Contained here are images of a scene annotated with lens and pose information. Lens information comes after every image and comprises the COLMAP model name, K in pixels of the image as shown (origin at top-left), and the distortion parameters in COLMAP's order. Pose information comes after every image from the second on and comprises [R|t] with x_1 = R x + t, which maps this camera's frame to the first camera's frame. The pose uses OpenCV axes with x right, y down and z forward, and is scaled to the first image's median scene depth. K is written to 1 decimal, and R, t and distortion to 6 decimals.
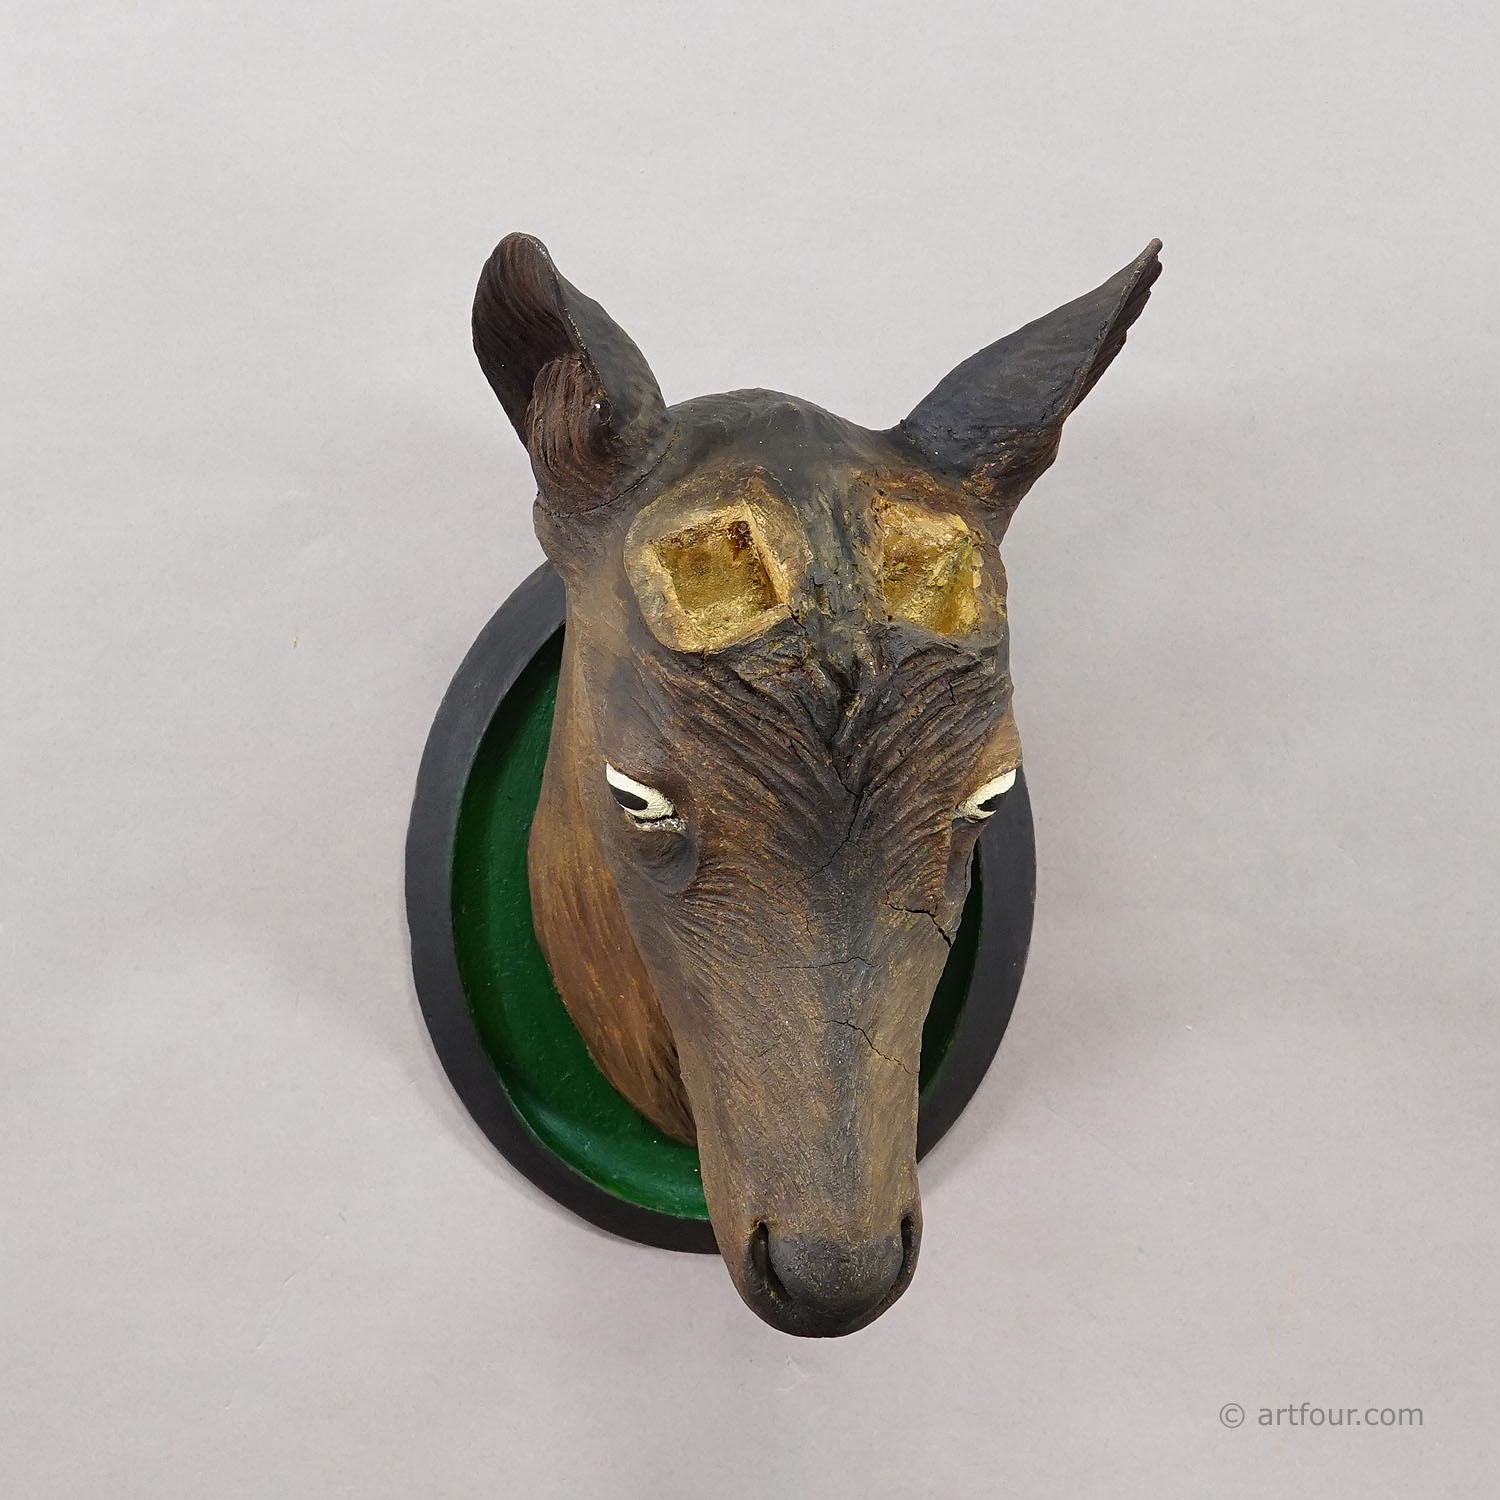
lens RADIAL K [[4442.4, 0, 741.7], [0, 4442.4, 744.4], [0, 0, 1]] dist [0.759139, 0.000000]
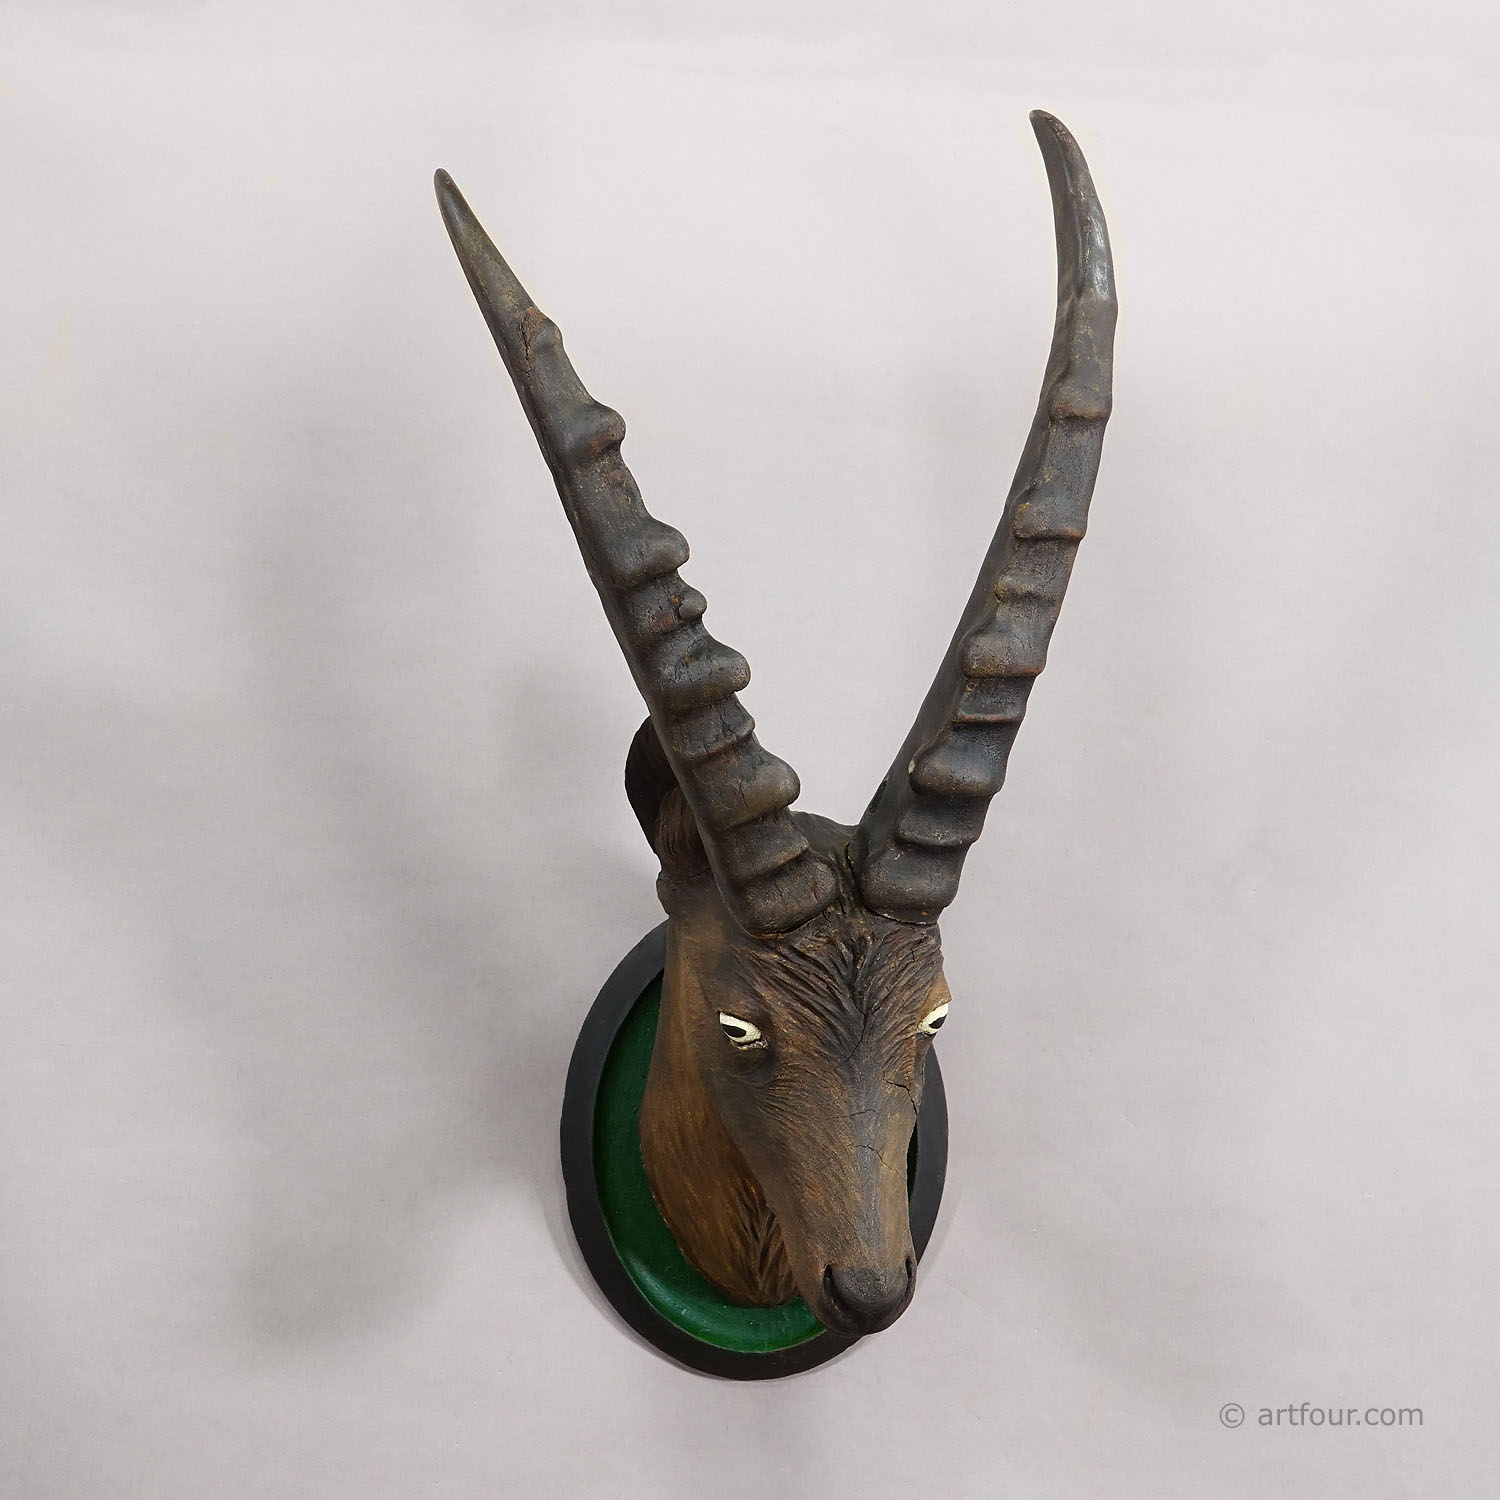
lens RADIAL K [[5090.4, 0, 750.1], [0, 5090.4, 748.6], [0, 0, 1]] dist [0.442483, 0.000000]
pose [[0.994882, -0.063978, 0.078212, -0.171664], [0.076363, 0.982942, -0.167314, 0.242849], [-0.066173, 0.172430, 0.982797, -1.021215]]
